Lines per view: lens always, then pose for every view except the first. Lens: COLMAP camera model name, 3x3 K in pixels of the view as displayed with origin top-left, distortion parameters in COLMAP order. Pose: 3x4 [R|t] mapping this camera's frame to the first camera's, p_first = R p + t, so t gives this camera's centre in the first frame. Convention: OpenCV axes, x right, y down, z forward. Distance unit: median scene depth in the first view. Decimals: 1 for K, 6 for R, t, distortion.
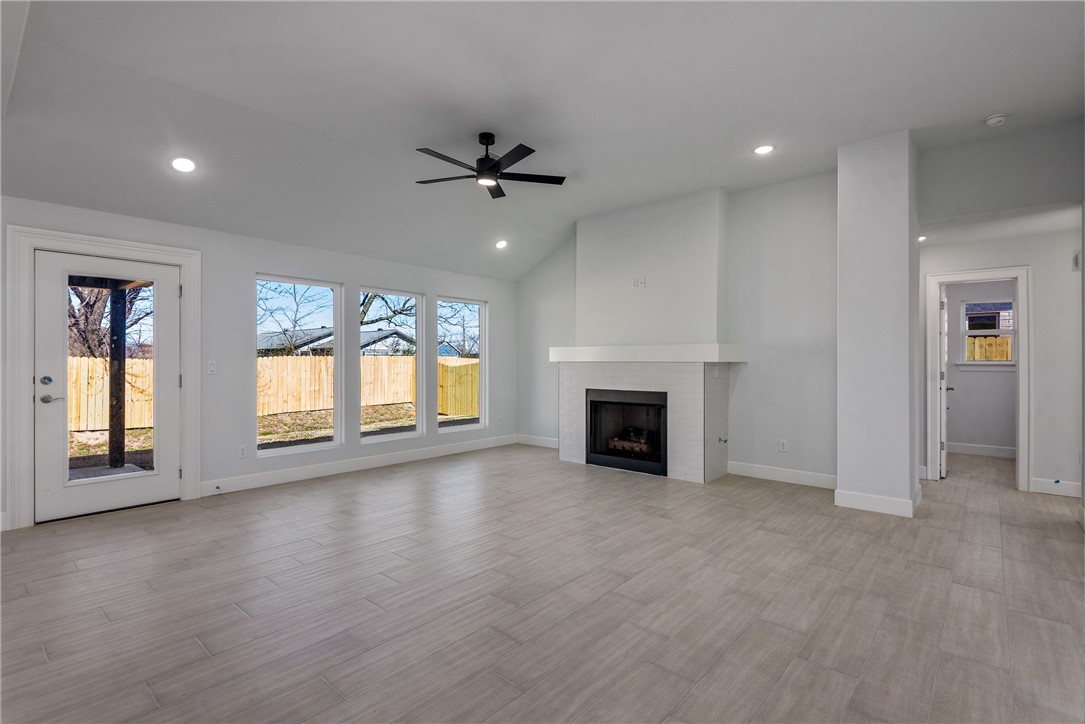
lens RADIAL K [[510.6, 0, 547.8], [0, 510.6, 361.0], [0, 0, 1]] dist [0.021225, -0.000492]
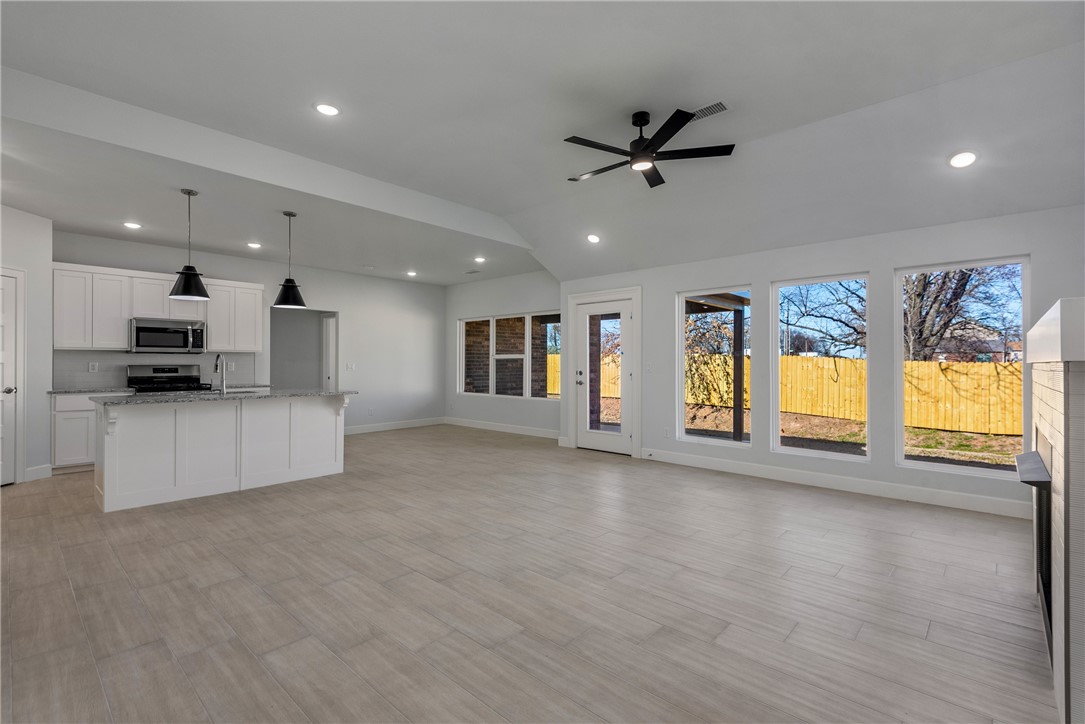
lens RADIAL K [[494.0, 0, 542.5], [0, 494.0, 362.0], [0, 0, 1]] dist [0.021850, 0.000269]
pose [[-0.036753, -0.003475, -0.999318, 0.829442], [0.000638, 0.999994, -0.003501, 0.003737], [0.999324, -0.000766, -0.036751, 0.924677]]
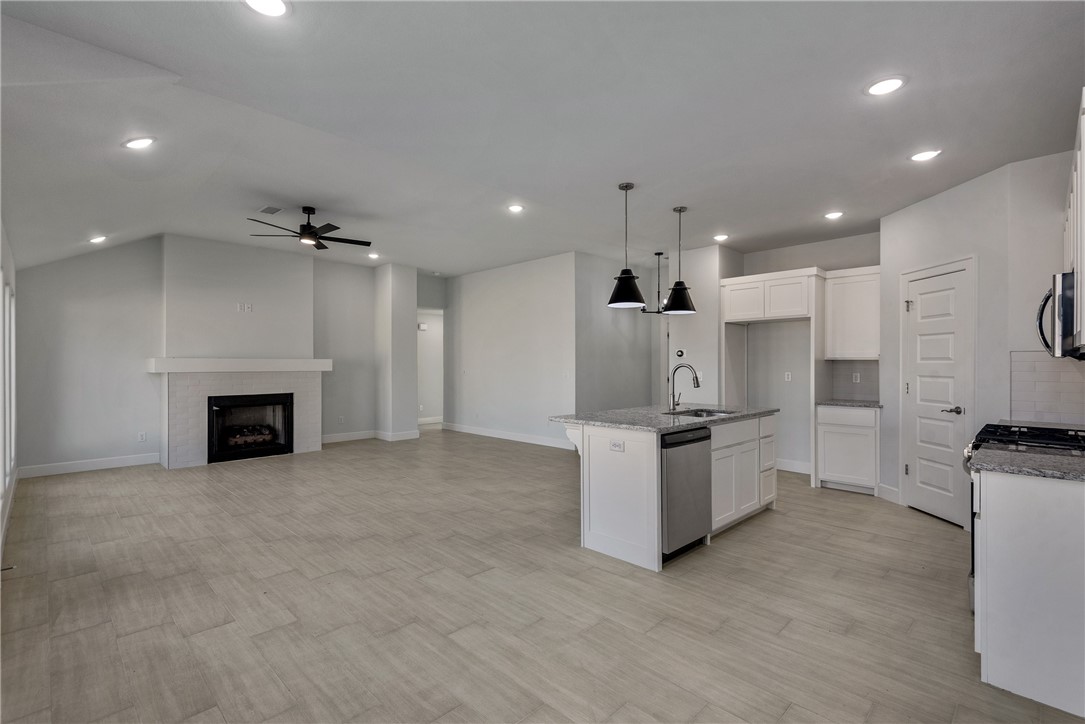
lens RADIAL K [[494.0, 0, 542.5], [0, 494.0, 362.0], [0, 0, 1]] dist [0.021850, 0.000269]
pose [[0.074904, 0.001142, 0.997190, -1.503475], [0.000513, 0.999999, -0.001184, -0.029995], [-0.997191, 0.000600, 0.074904, 0.303078]]
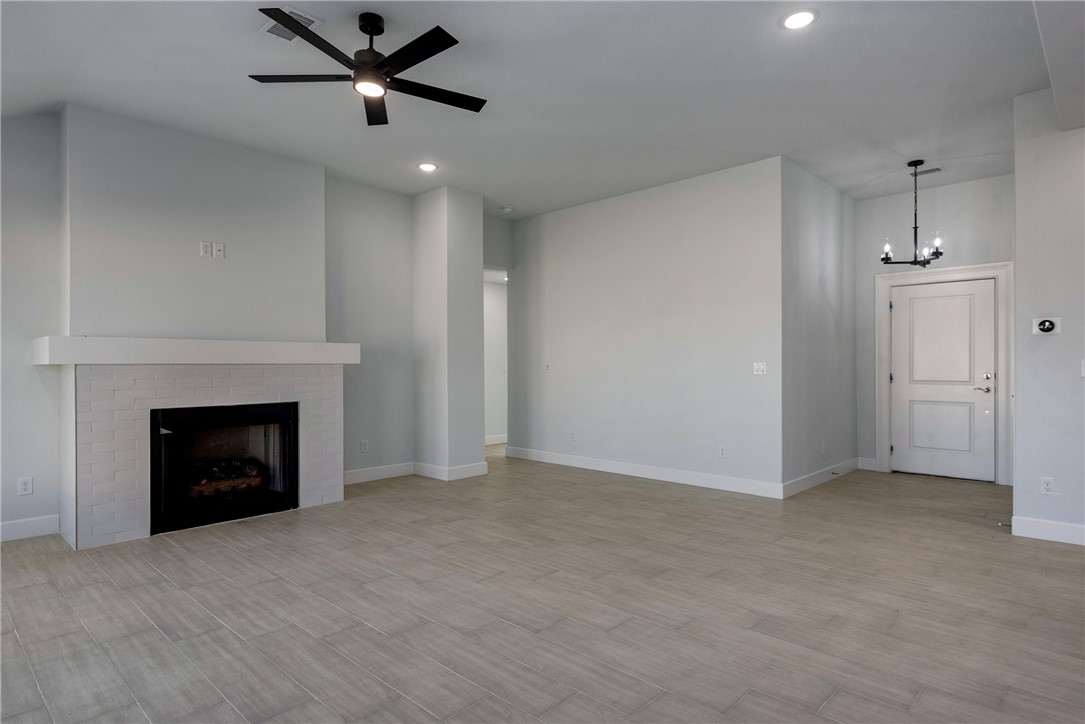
lens RADIAL K [[595.7, 0, 540.6], [0, 595.7, 364.5], [0, 0, 1]] dist [0.027036, -0.002226]
pose [[0.052641, -0.004327, 0.998604, -0.948454], [0.003163, 0.999986, 0.004166, 0.000304], [-0.998608, 0.002940, 0.052654, 0.803301]]
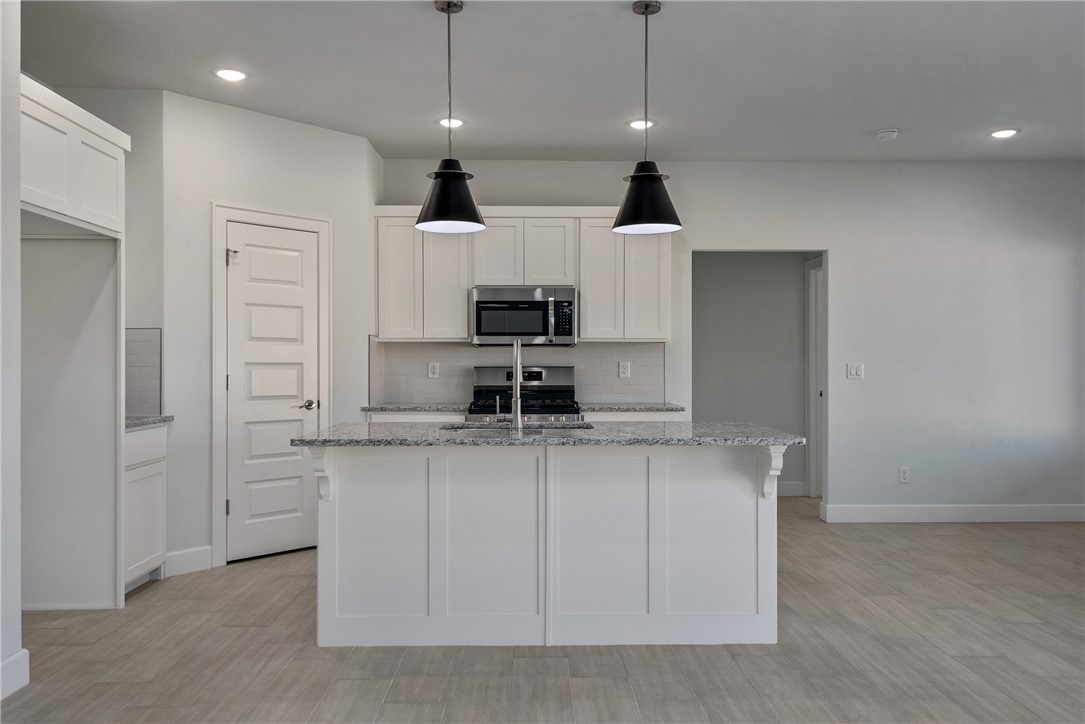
lens RADIAL K [[837.9, 0, 542.5], [0, 837.9, 362.0], [0, 0, 1]] dist [0.003159, 0.004051]
pose [[-0.746784, -0.001602, -0.665065, 0.257838], [0.000527, 0.999995, -0.003001, 0.003368], [0.665067, -0.002592, -0.746780, 0.829366]]
